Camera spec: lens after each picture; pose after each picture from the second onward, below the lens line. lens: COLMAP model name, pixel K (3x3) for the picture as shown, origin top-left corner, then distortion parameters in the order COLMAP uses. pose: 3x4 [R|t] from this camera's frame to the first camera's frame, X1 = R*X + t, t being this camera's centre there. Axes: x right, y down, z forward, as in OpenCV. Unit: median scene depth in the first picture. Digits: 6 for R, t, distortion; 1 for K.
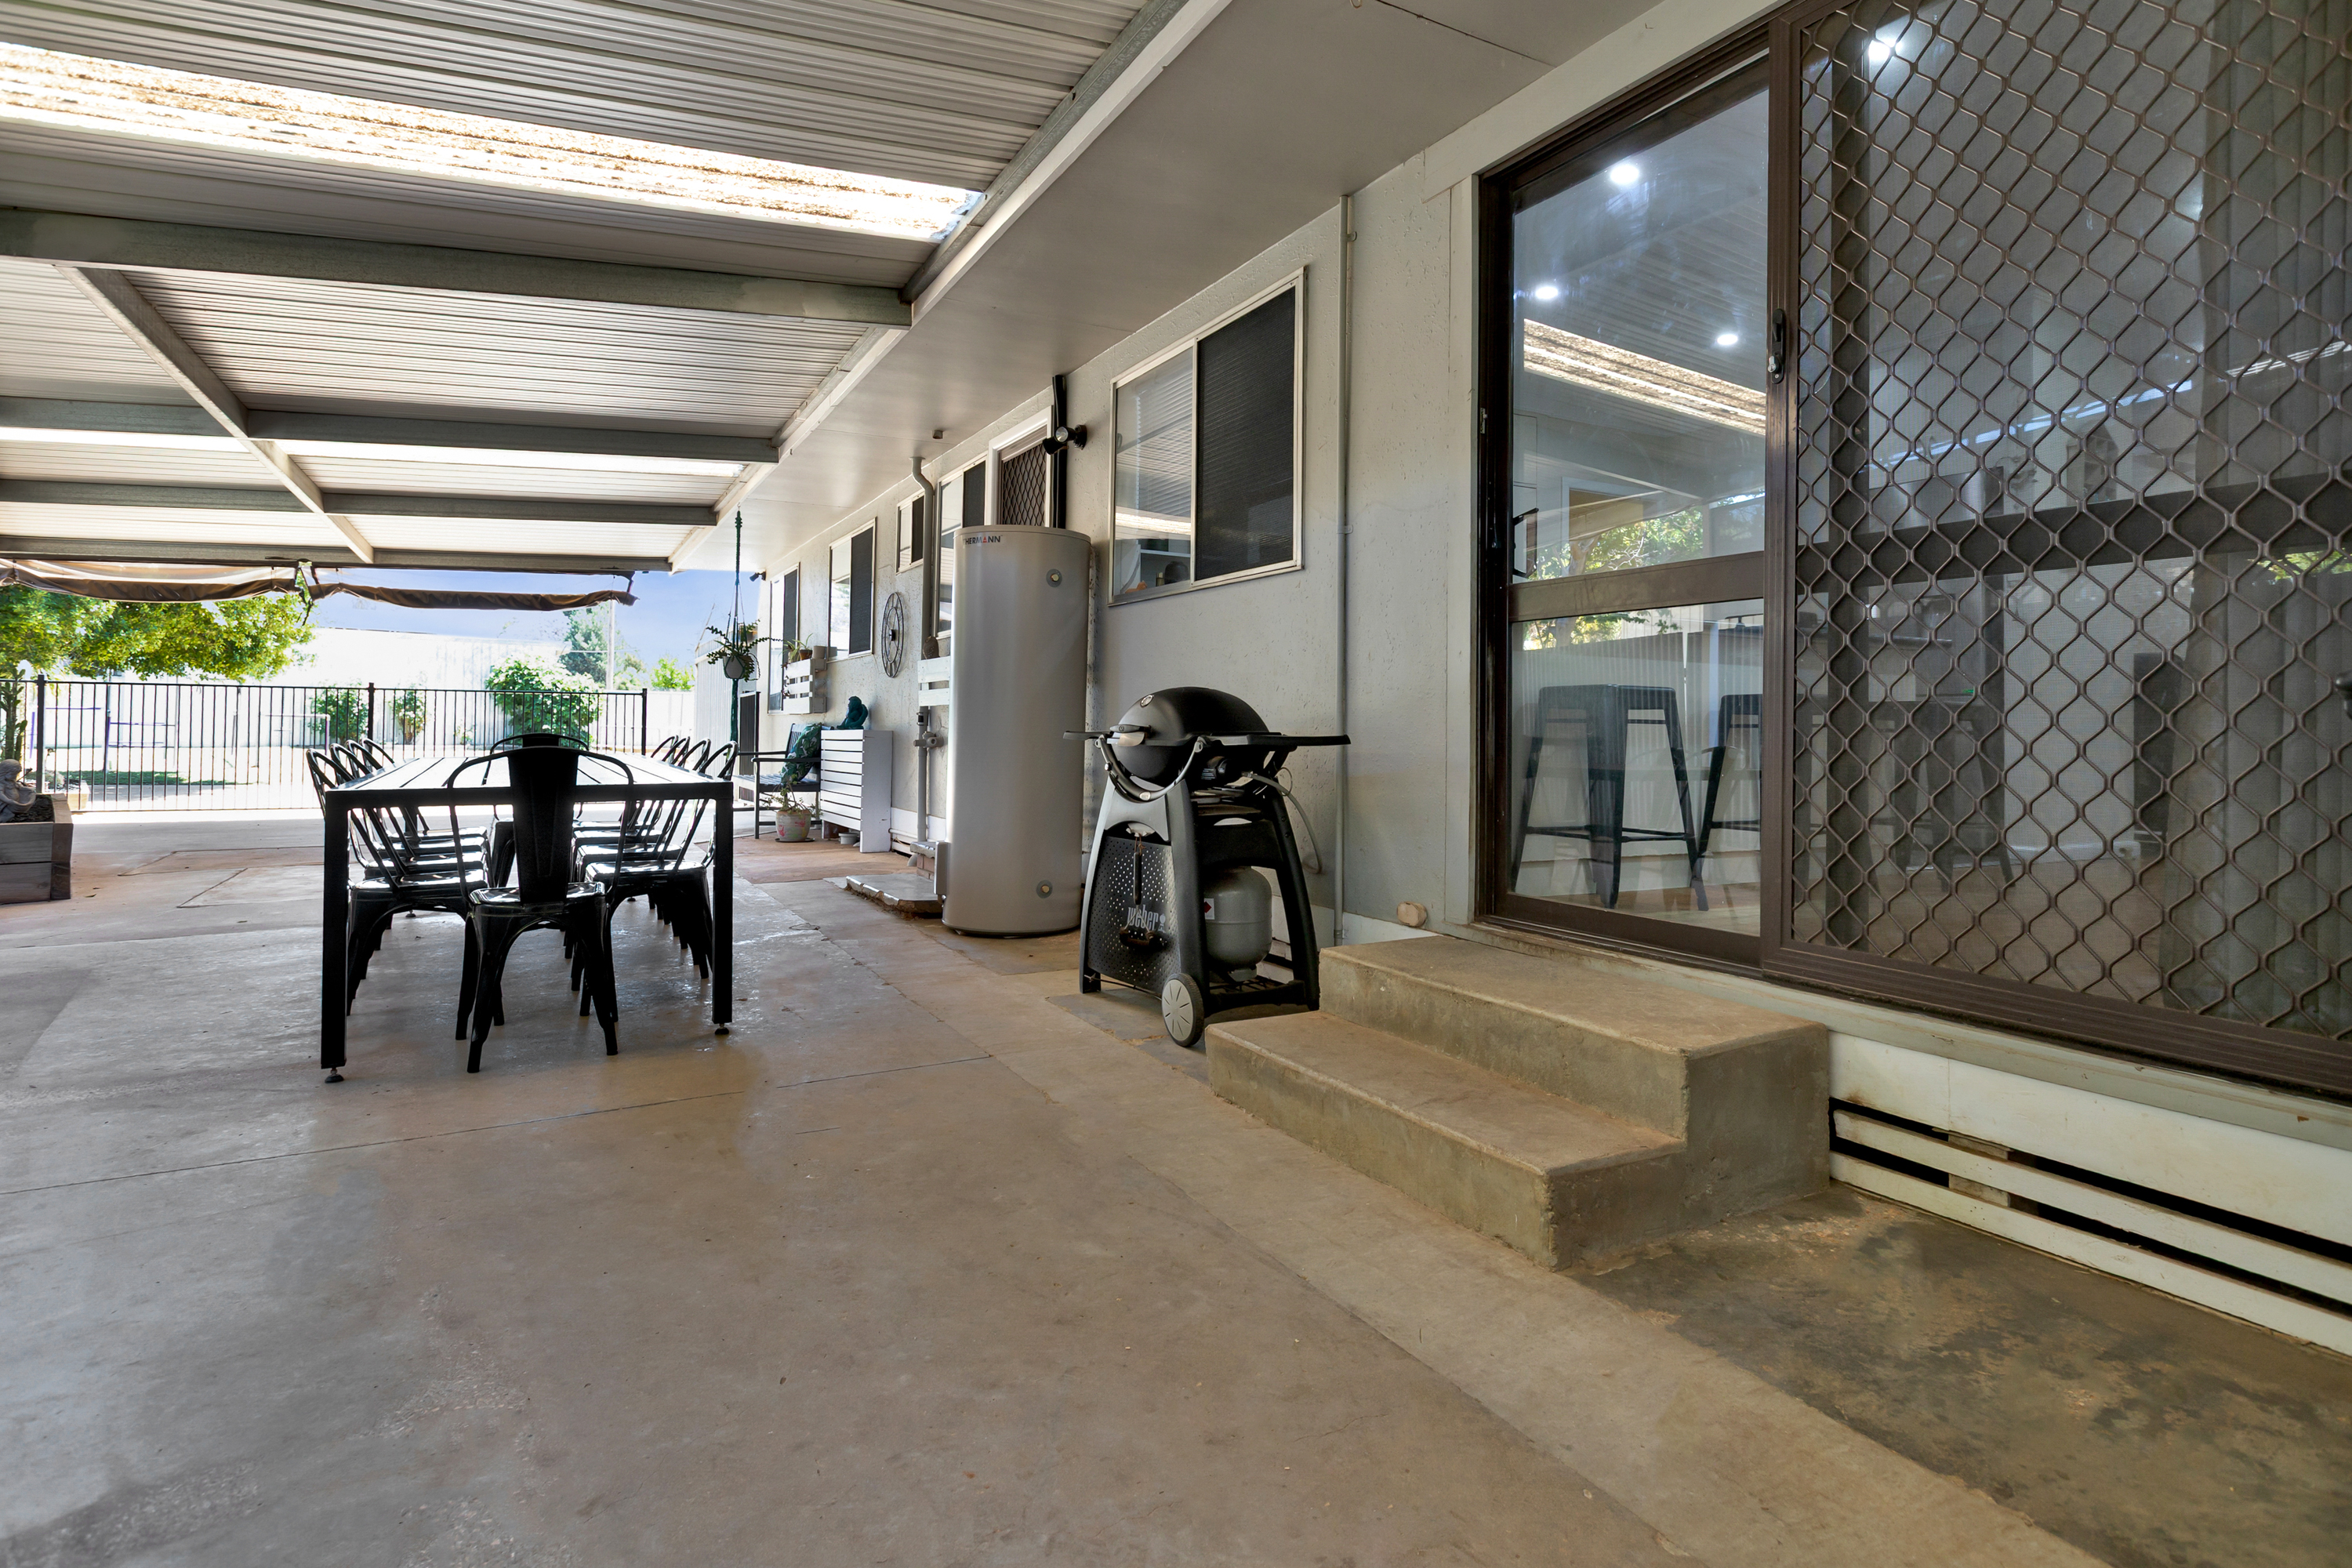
lens RADIAL K [[1189.6, 0, 1178.3], [0, 1189.6, 723.9], [0, 0, 1]] dist [-0.002509, -0.000372]
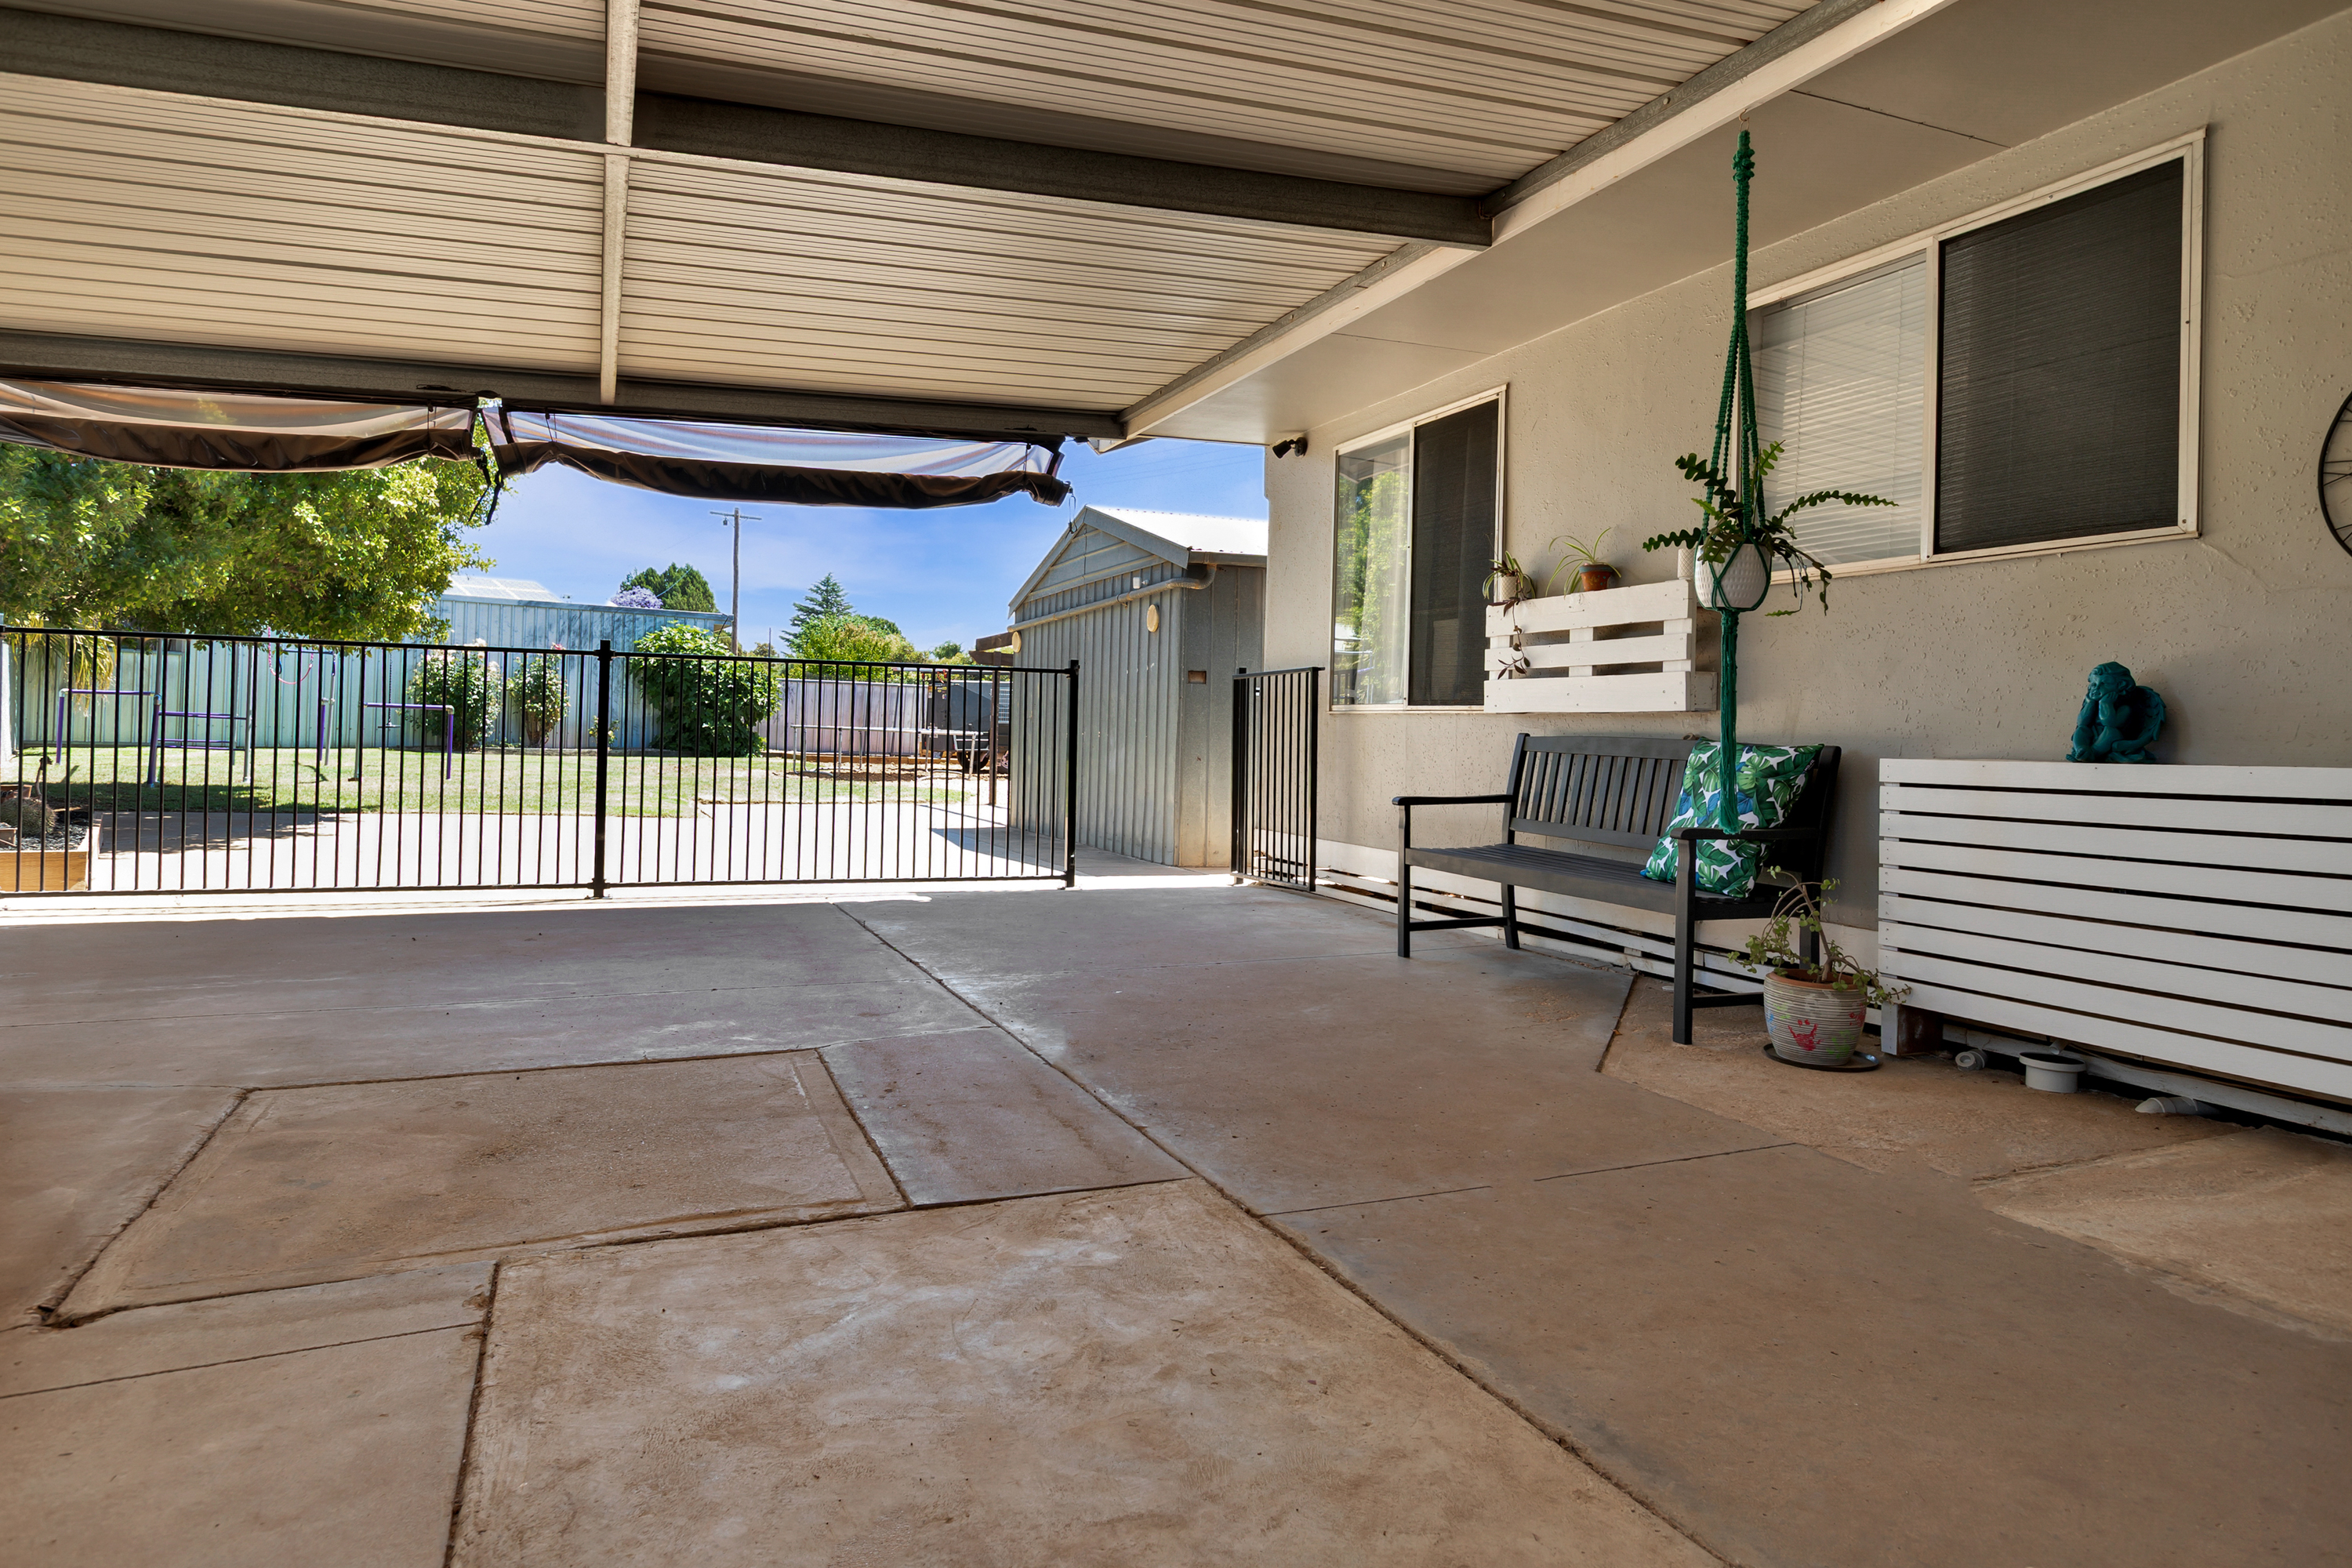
lens RADIAL K [[1359.8, 0, 1171.3], [0, 1359.8, 748.2], [0, 0, 1]] dist [0.005329, 0.002181]
pose [[0.994188, 0.015050, -0.106599, -0.376172], [-0.013533, 0.999797, 0.014934, -0.000622], [0.106802, -0.013405, 0.994190, 0.445511]]
